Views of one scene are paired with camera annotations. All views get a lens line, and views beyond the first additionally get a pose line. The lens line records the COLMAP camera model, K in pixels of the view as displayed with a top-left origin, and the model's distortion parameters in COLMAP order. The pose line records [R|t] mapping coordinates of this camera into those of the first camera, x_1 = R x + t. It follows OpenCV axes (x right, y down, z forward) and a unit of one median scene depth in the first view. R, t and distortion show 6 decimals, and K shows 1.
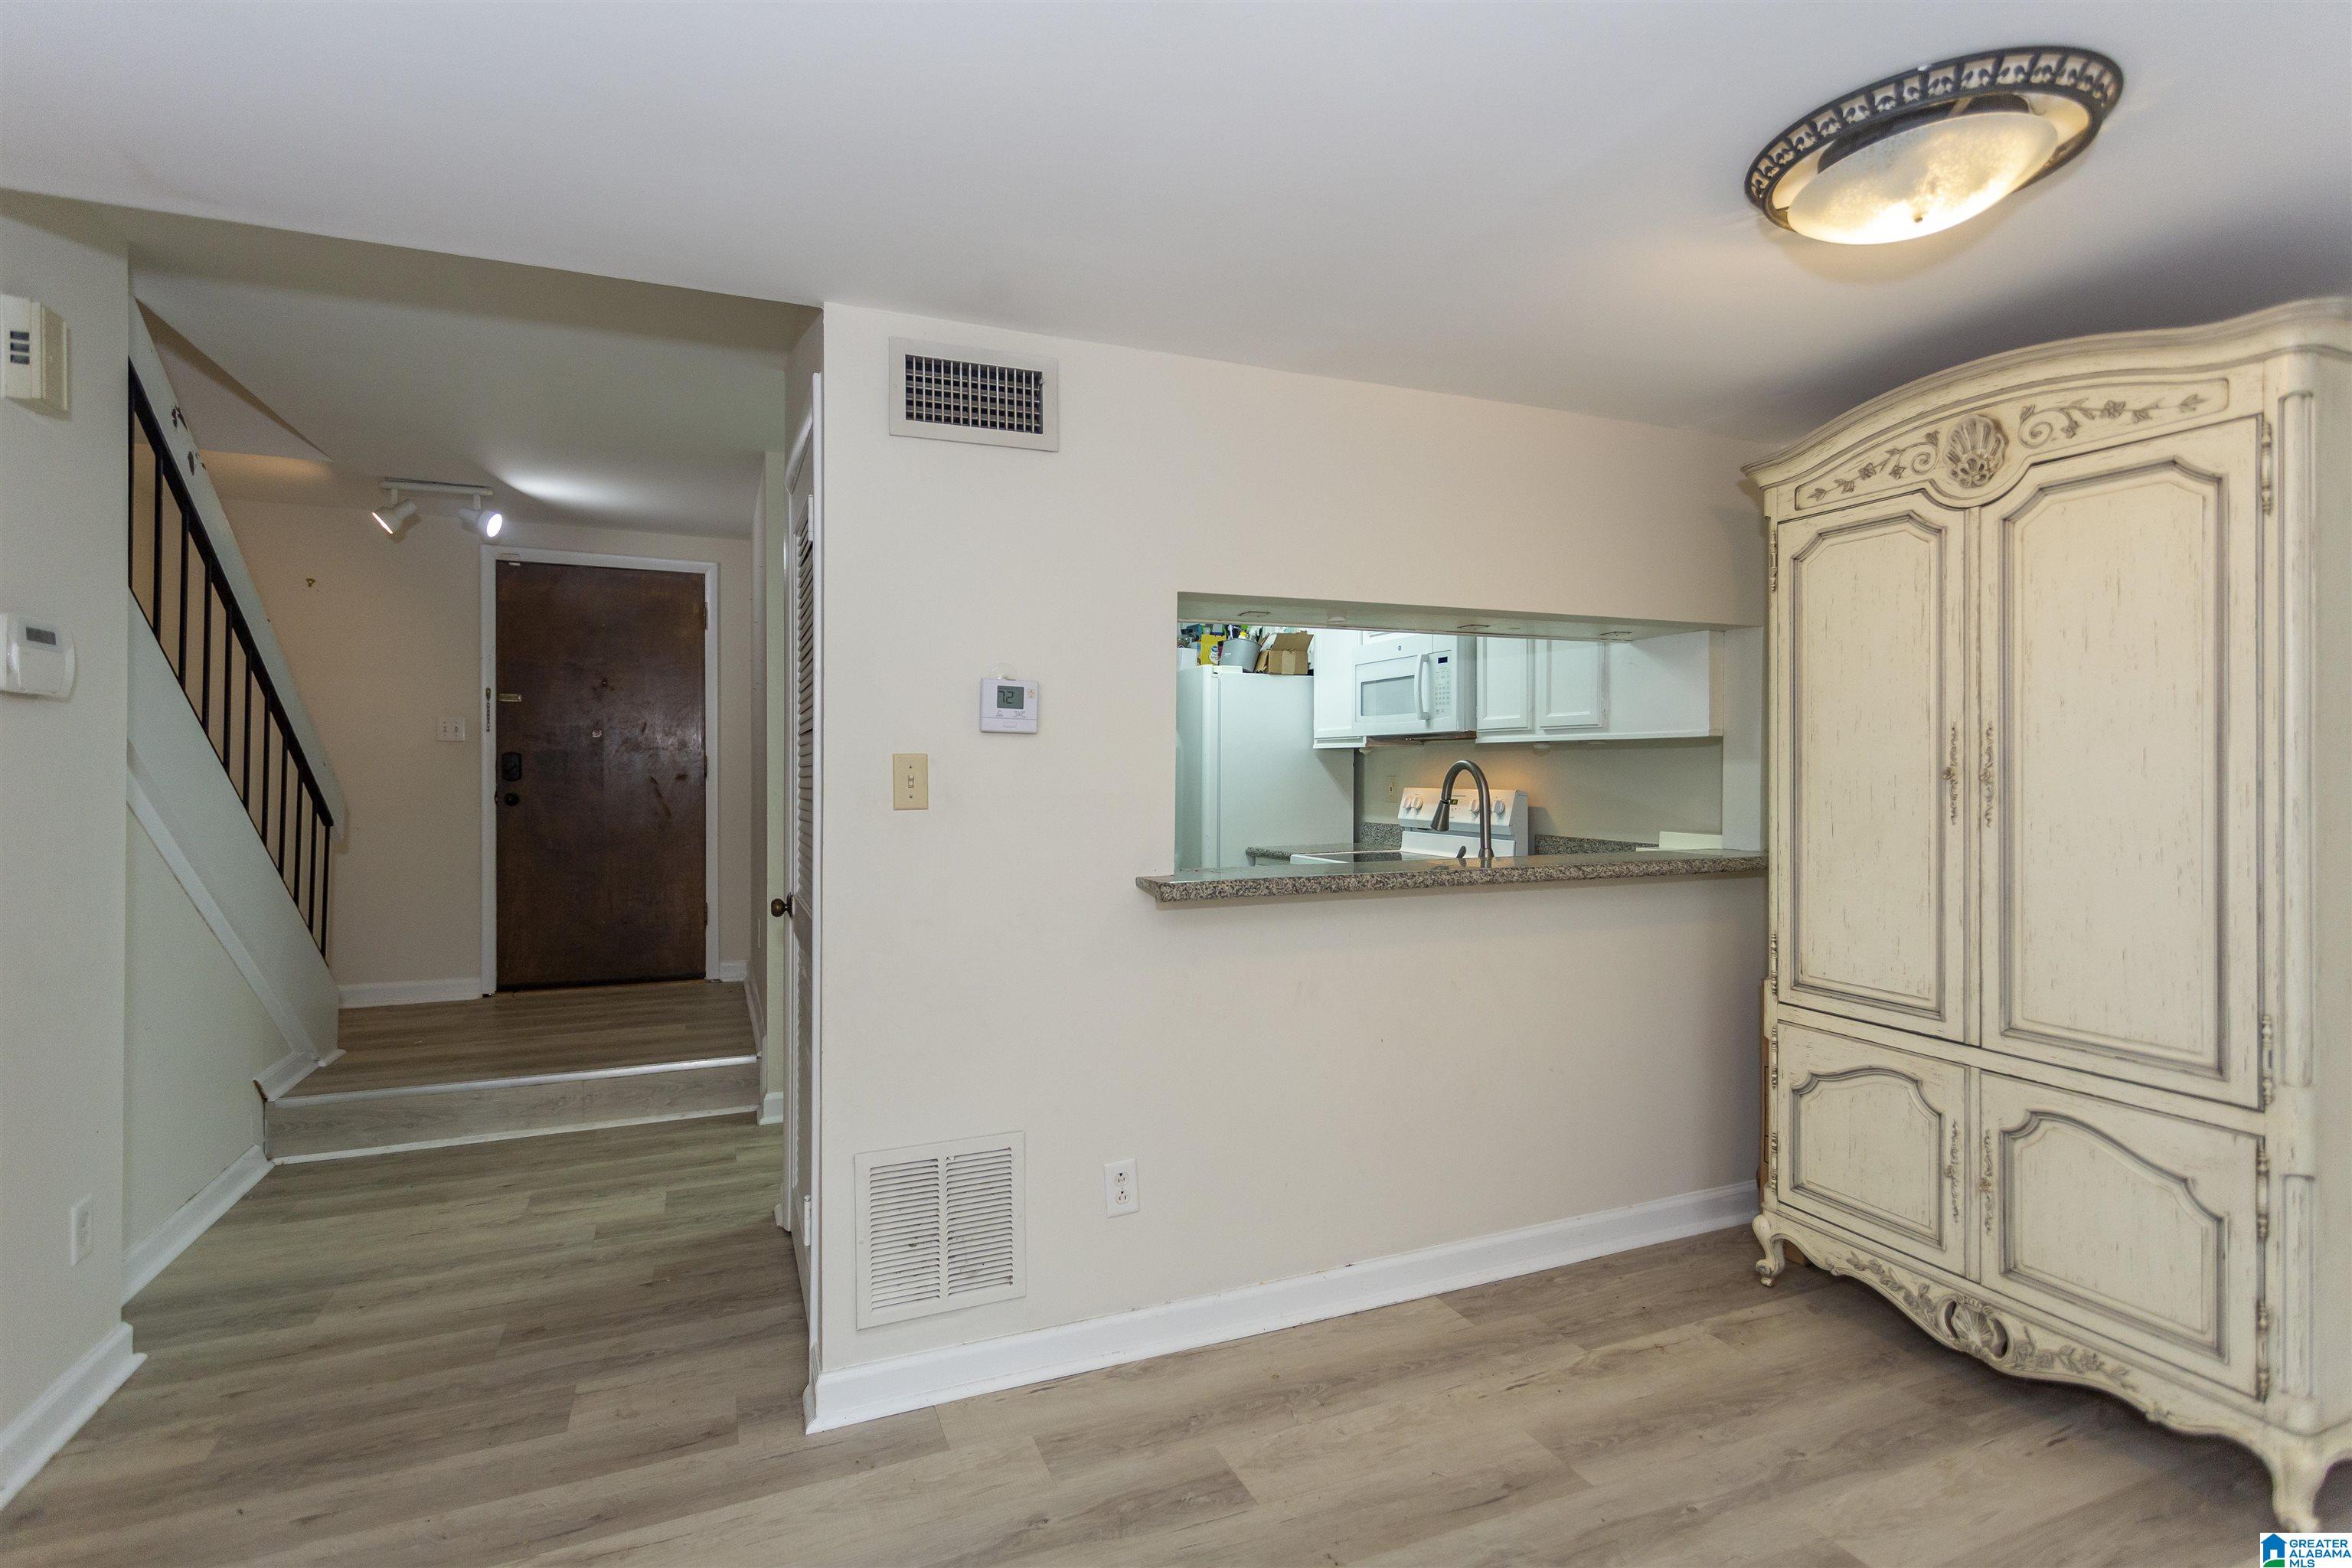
lens RADIAL K [[1123.9, 0, 1146.8], [0, 1123.9, 770.6], [0, 0, 1]] dist [-0.001425, 0.003402]
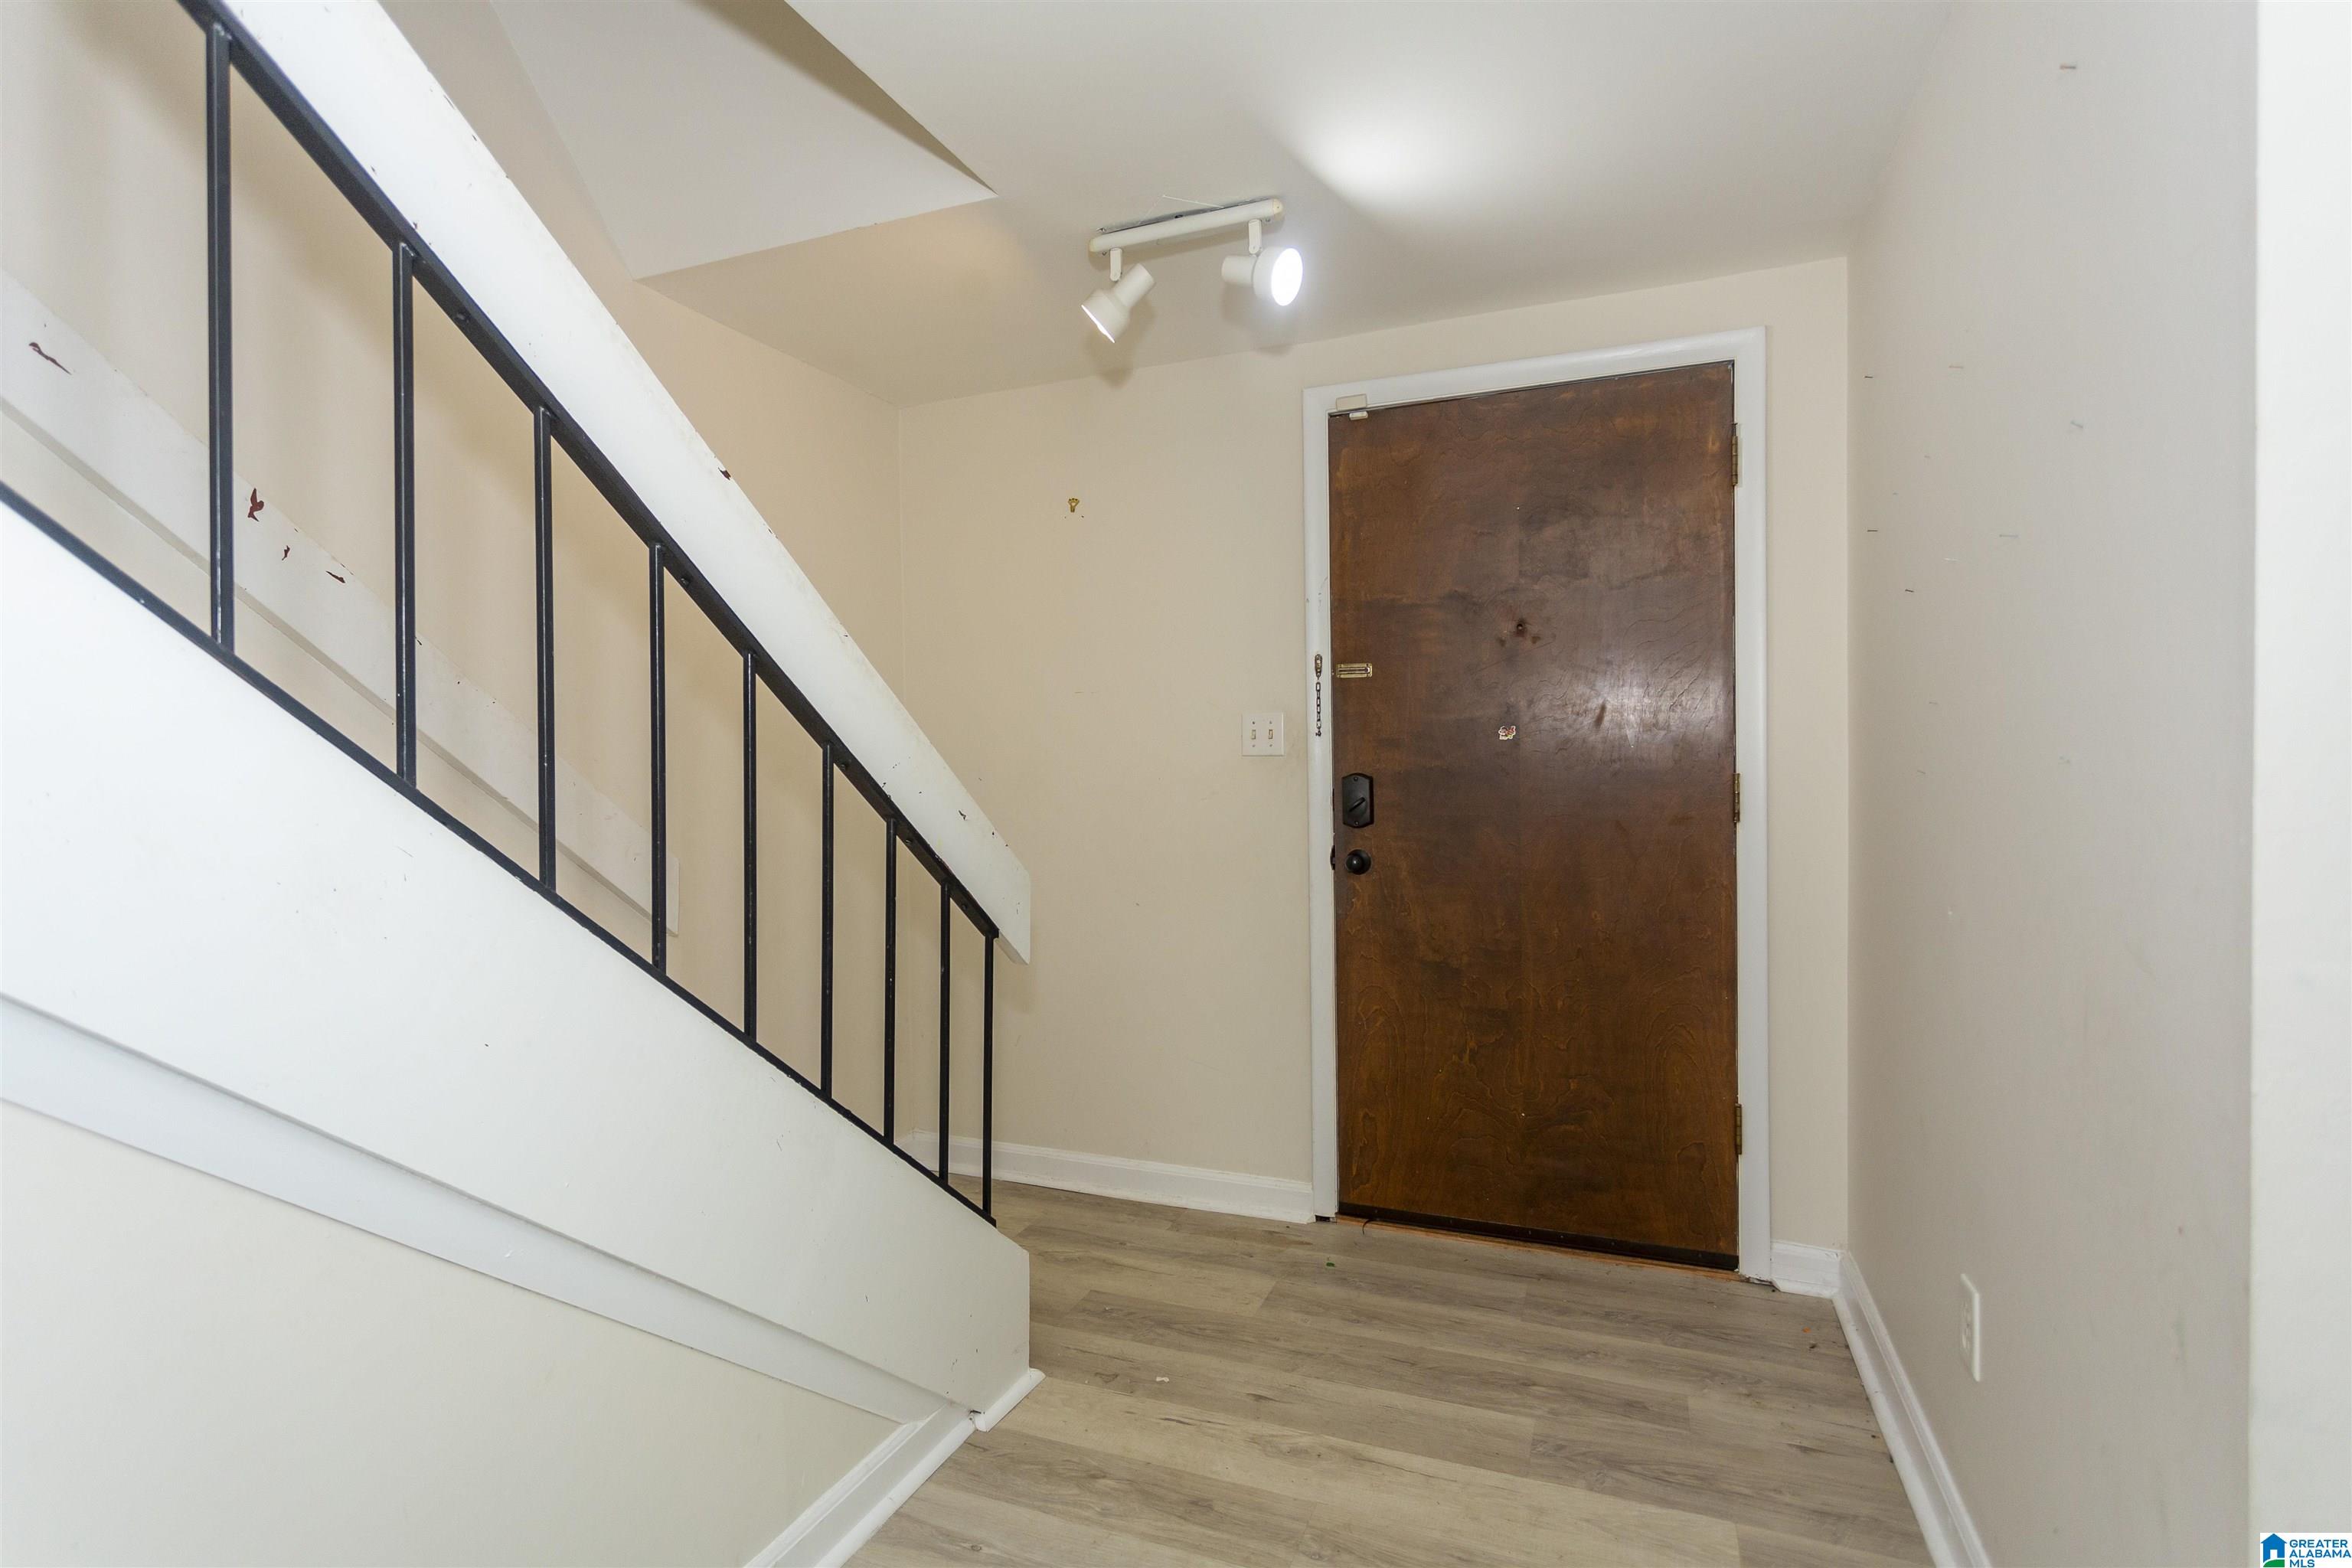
lens RADIAL K [[1123.9, 0, 1180.9], [0, 1123.9, 791.4], [0, 0, 1]] dist [-0.001425, 0.003402]
pose [[0.728616, 0.003109, -0.684915, -0.262955], [0.014318, 0.999702, 0.019769, -0.019446], [0.684773, -0.024210, 0.728355, 0.557102]]
